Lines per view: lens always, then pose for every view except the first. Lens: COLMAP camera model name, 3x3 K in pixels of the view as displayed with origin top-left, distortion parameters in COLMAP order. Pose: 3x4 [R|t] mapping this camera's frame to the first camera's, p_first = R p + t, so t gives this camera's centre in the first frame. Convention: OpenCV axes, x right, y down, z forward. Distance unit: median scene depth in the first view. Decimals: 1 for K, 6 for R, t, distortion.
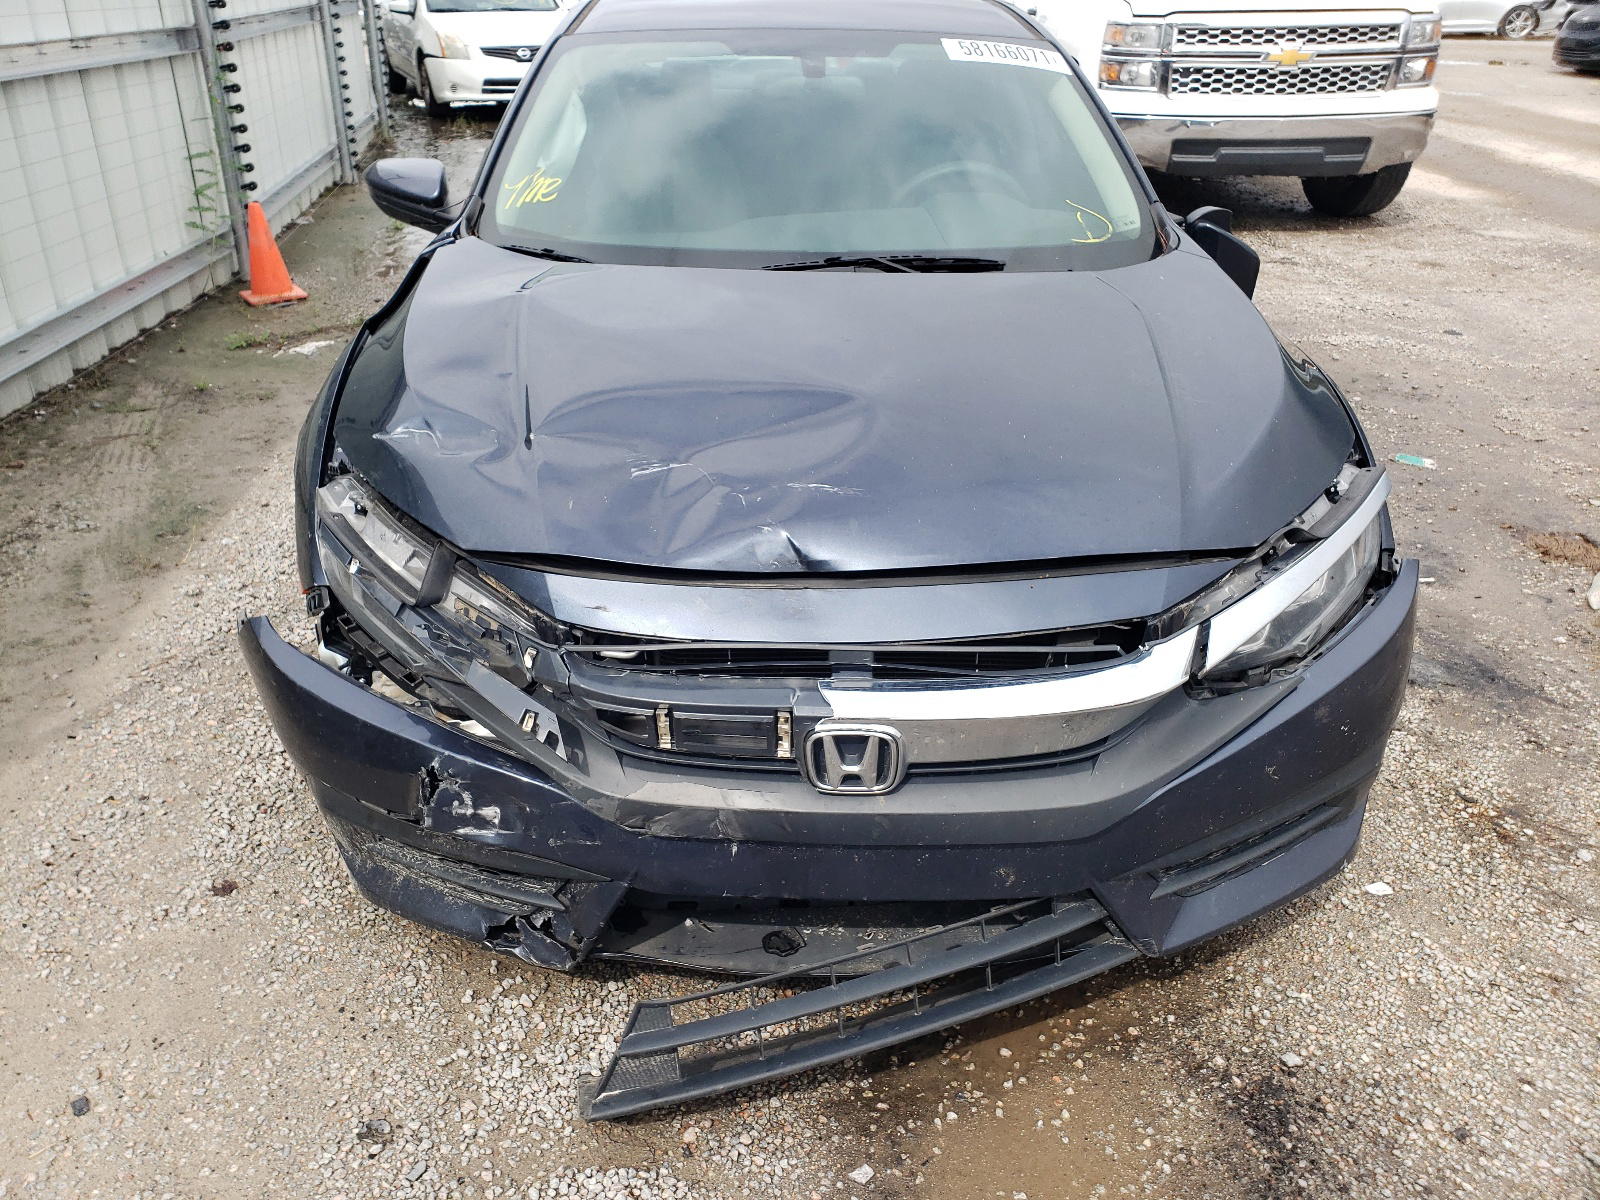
lens RADIAL K [[1199.1, 0, 800.0], [0, 1199.1, 600.0], [0, 0, 1]] dist [-0.003017, -0.001735]
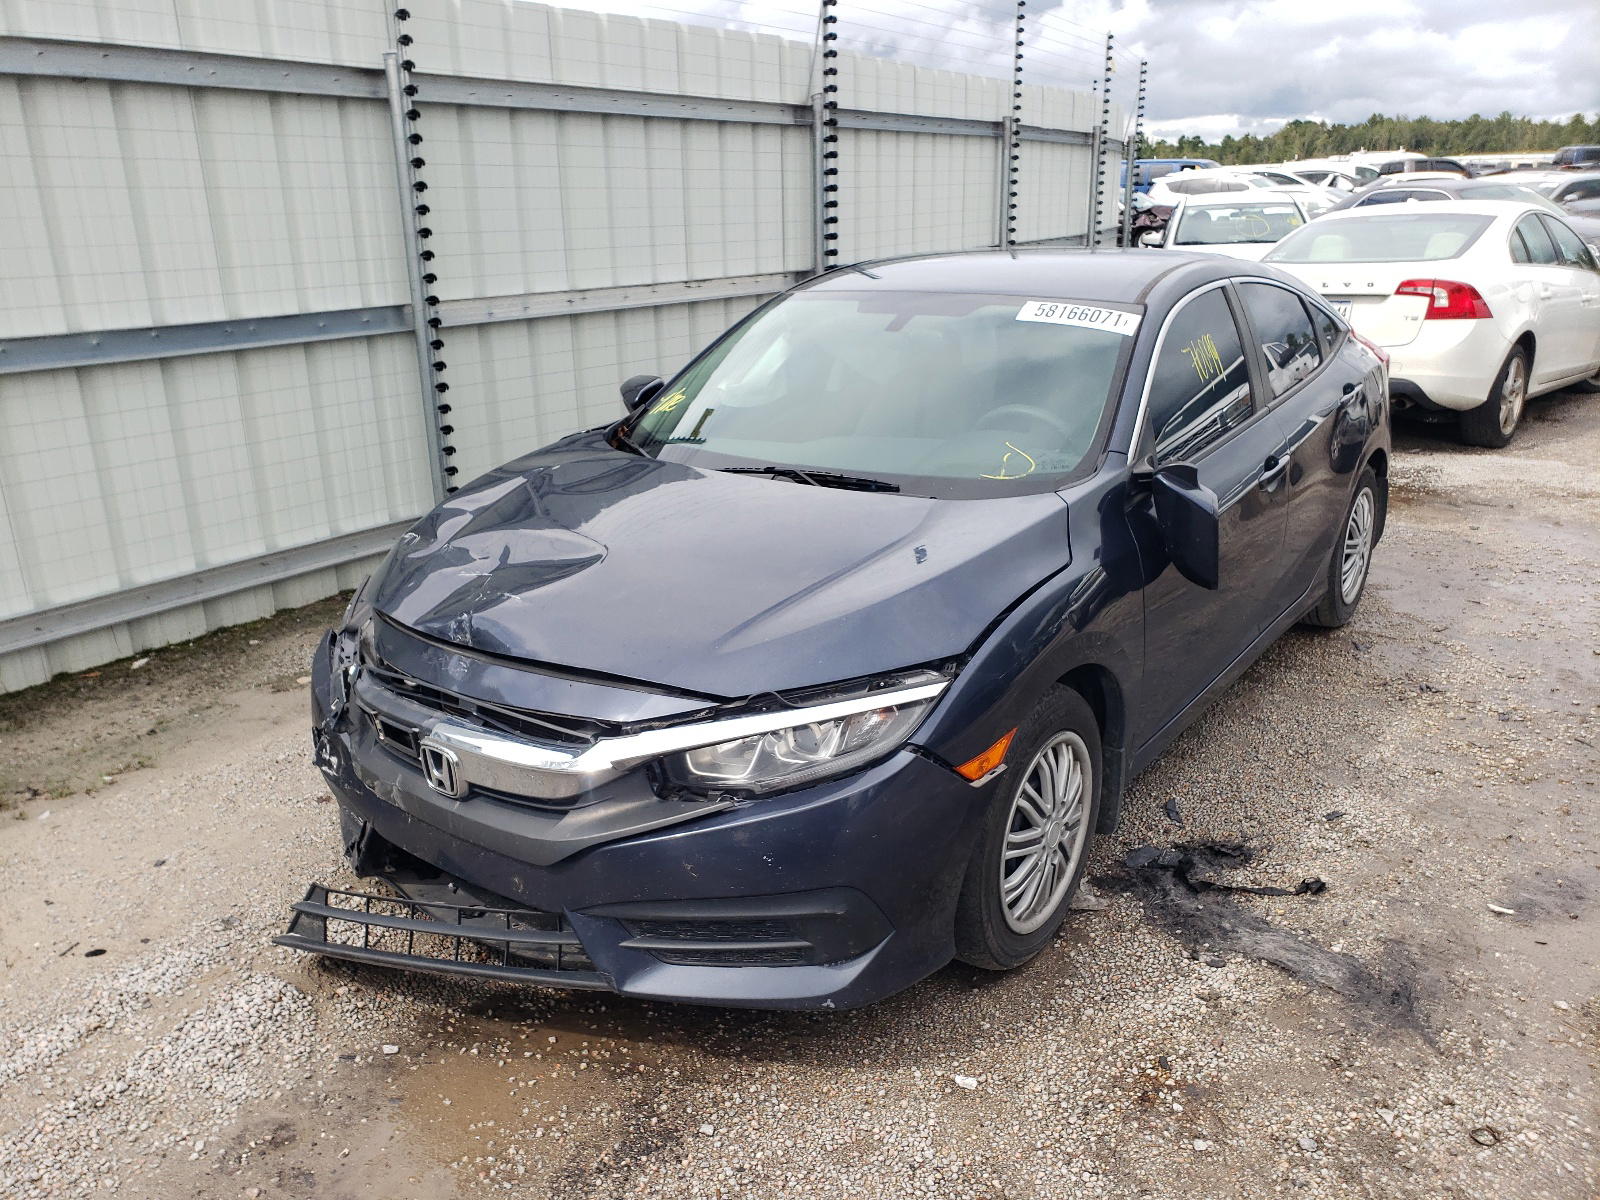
lens RADIAL K [[1199.1, 0, 800.0], [0, 1199.1, 600.0], [0, 0, 1]] dist [-0.003017, -0.001735]
pose [[0.814649, 0.167780, -0.555155, 1.200568], [-0.256332, 0.962830, -0.085159, -0.063085], [0.520232, 0.211679, 0.827376, -0.086846]]
